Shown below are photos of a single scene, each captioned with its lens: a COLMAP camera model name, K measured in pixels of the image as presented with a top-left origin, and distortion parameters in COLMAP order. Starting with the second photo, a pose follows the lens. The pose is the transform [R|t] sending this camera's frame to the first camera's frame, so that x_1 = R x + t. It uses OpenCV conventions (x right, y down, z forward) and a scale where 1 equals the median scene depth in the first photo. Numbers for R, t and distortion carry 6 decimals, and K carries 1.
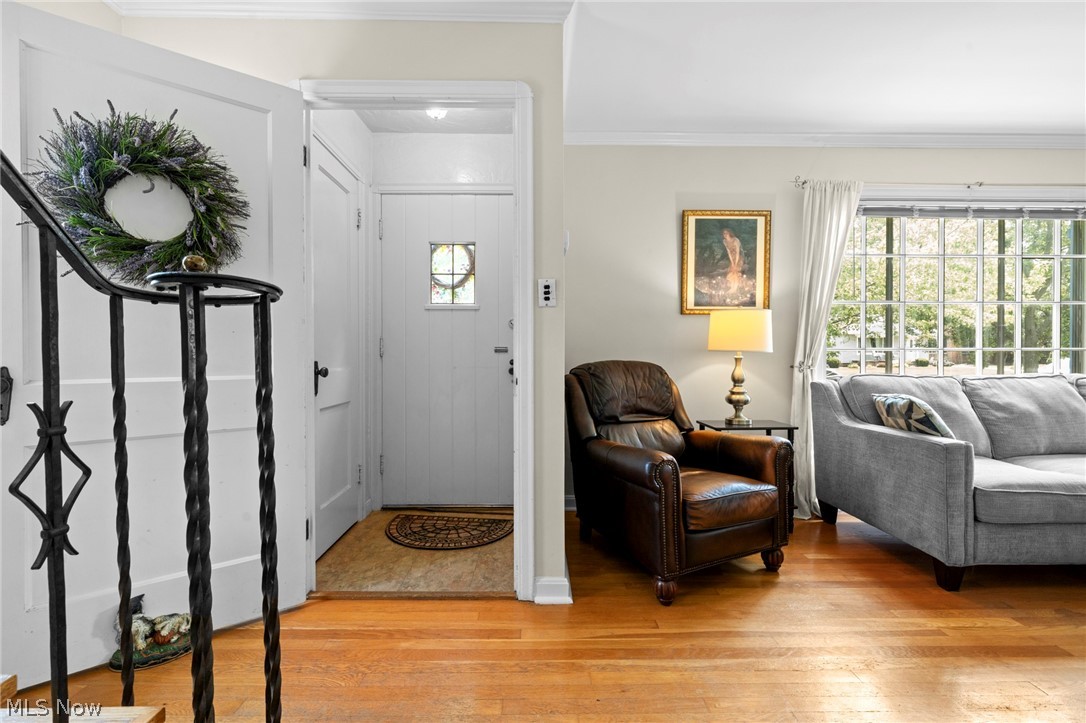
lens RADIAL K [[460.5, 0, 541.7], [0, 460.5, 359.4], [0, 0, 1]] dist [-0.000105, 0.000291]
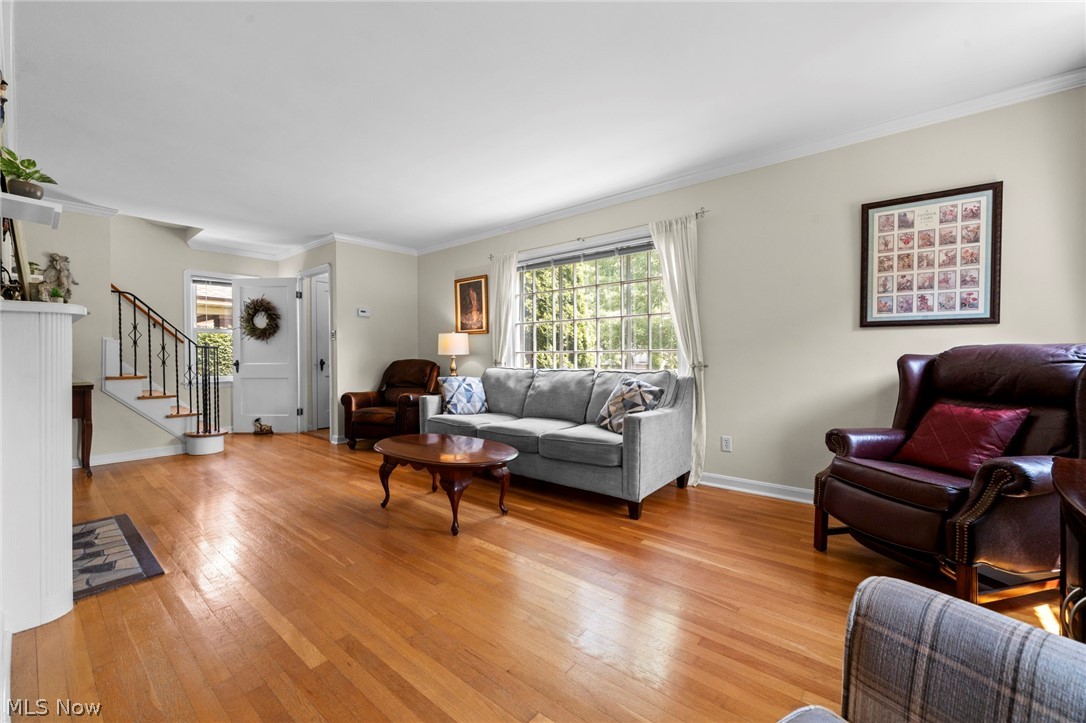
lens RADIAL K [[440.5, 0, 544.7], [0, 440.5, 353.5], [0, 0, 1]] dist [-0.001214, -0.000060]
pose [[0.753259, -0.001560, -0.657722, 1.775046], [-0.001852, 0.999988, -0.004493, -0.012736], [0.657721, 0.004602, 0.753248, -0.126821]]
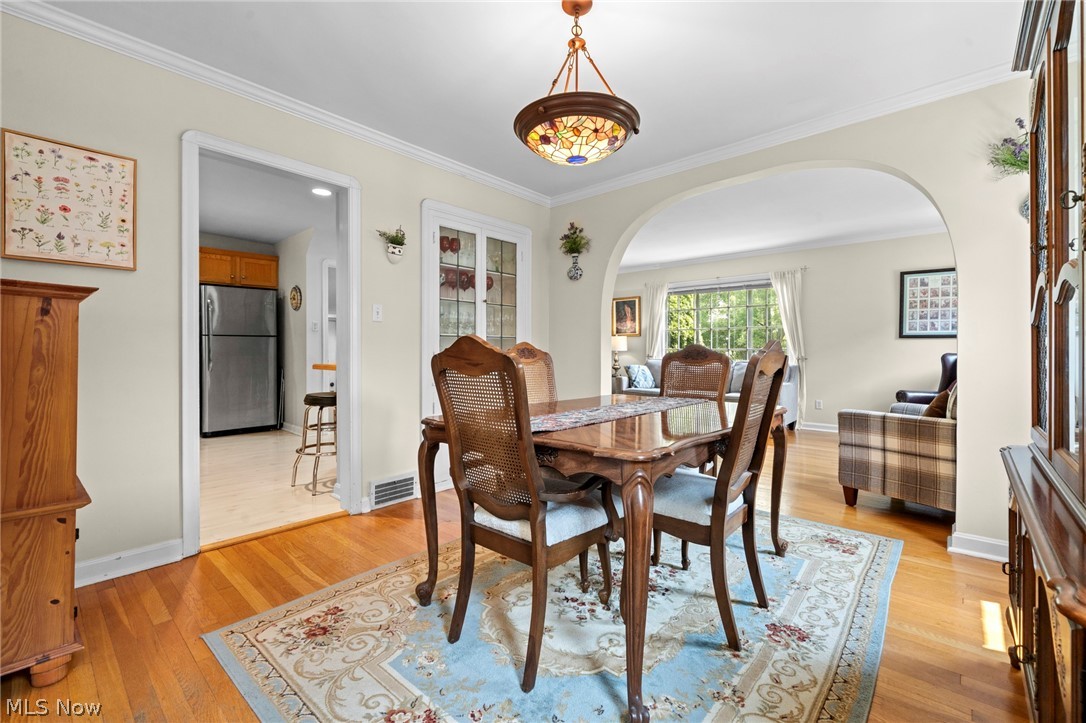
lens RADIAL K [[470.4, 0, 545.7], [0, 470.4, 347.8], [0, 0, 1]] dist [-0.001107, -0.000009]
pose [[0.732525, 0.002763, -0.680734, 1.906350], [-0.012171, 0.999885, -0.009039, -0.002027], [0.680631, 0.014906, 0.732475, -1.293301]]
